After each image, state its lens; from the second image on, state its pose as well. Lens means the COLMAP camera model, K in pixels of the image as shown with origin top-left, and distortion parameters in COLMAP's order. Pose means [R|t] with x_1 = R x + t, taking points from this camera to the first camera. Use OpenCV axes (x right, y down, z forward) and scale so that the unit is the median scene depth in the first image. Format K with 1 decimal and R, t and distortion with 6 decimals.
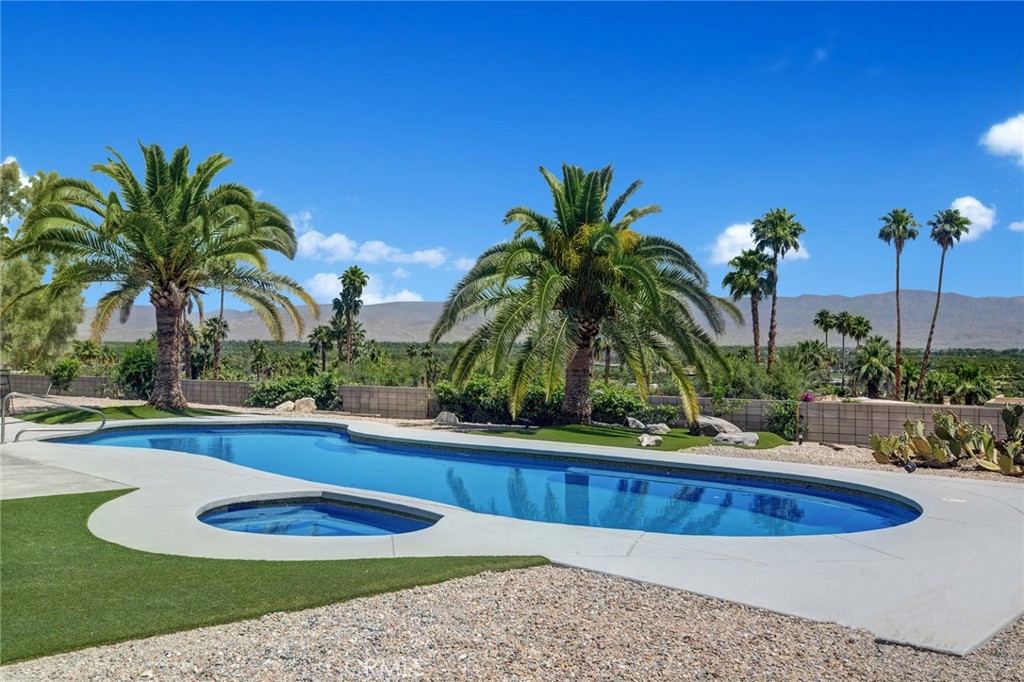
lens RADIAL K [[975.6, 0, 510.3], [0, 975.6, 342.6], [0, 0, 1]] dist [0.051686, 0.000000]
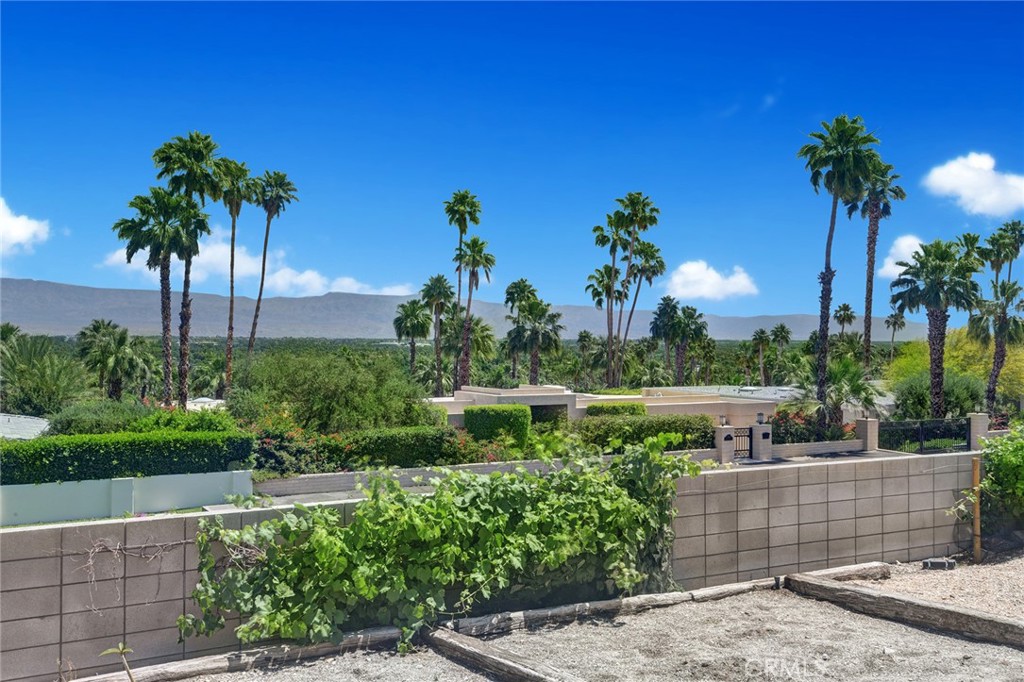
lens RADIAL K [[975.6, 0, 512.4], [0, 975.6, 336.8], [0, 0, 1]] dist [0.051686, 0.000000]
pose [[0.476243, -0.006028, 0.879293, -0.656203], [-0.000586, 0.999974, 0.007173, 0.004178], [-0.879313, -0.003931, 0.476227, 1.387813]]
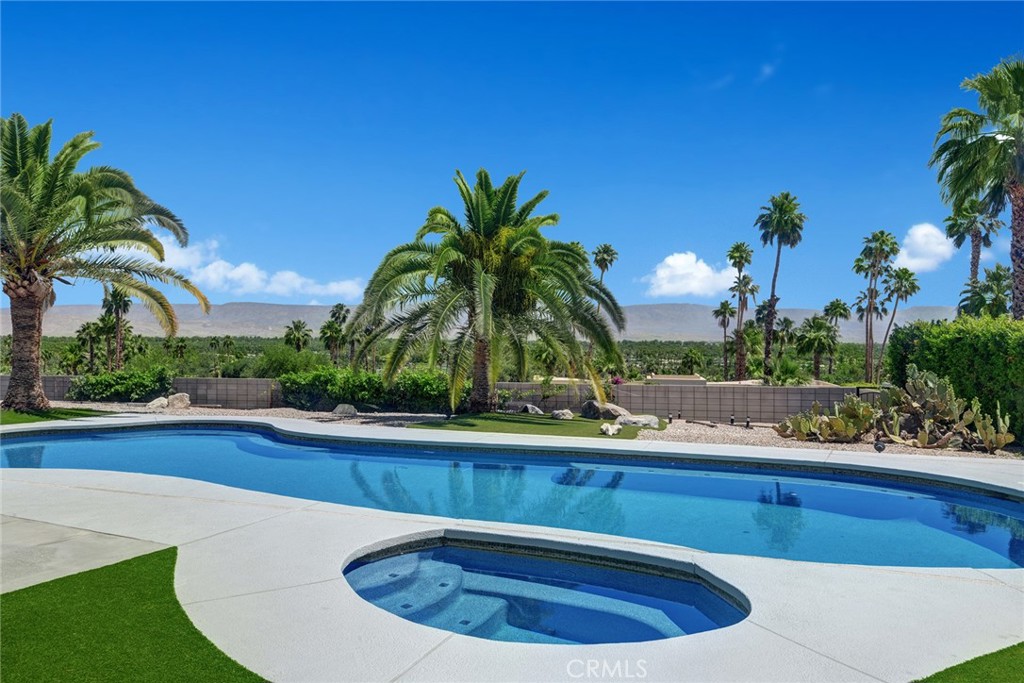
lens RADIAL K [[721.8, 0, 512.1], [0, 721.8, 337.6], [0, 0, 1]] dist [0.022129, -0.010745]
pose [[0.935554, -0.000992, 0.353183, -0.167568], [0.000735, 0.999999, 0.000860, -0.000035], [-0.353184, -0.000545, 0.935554, 0.217940]]
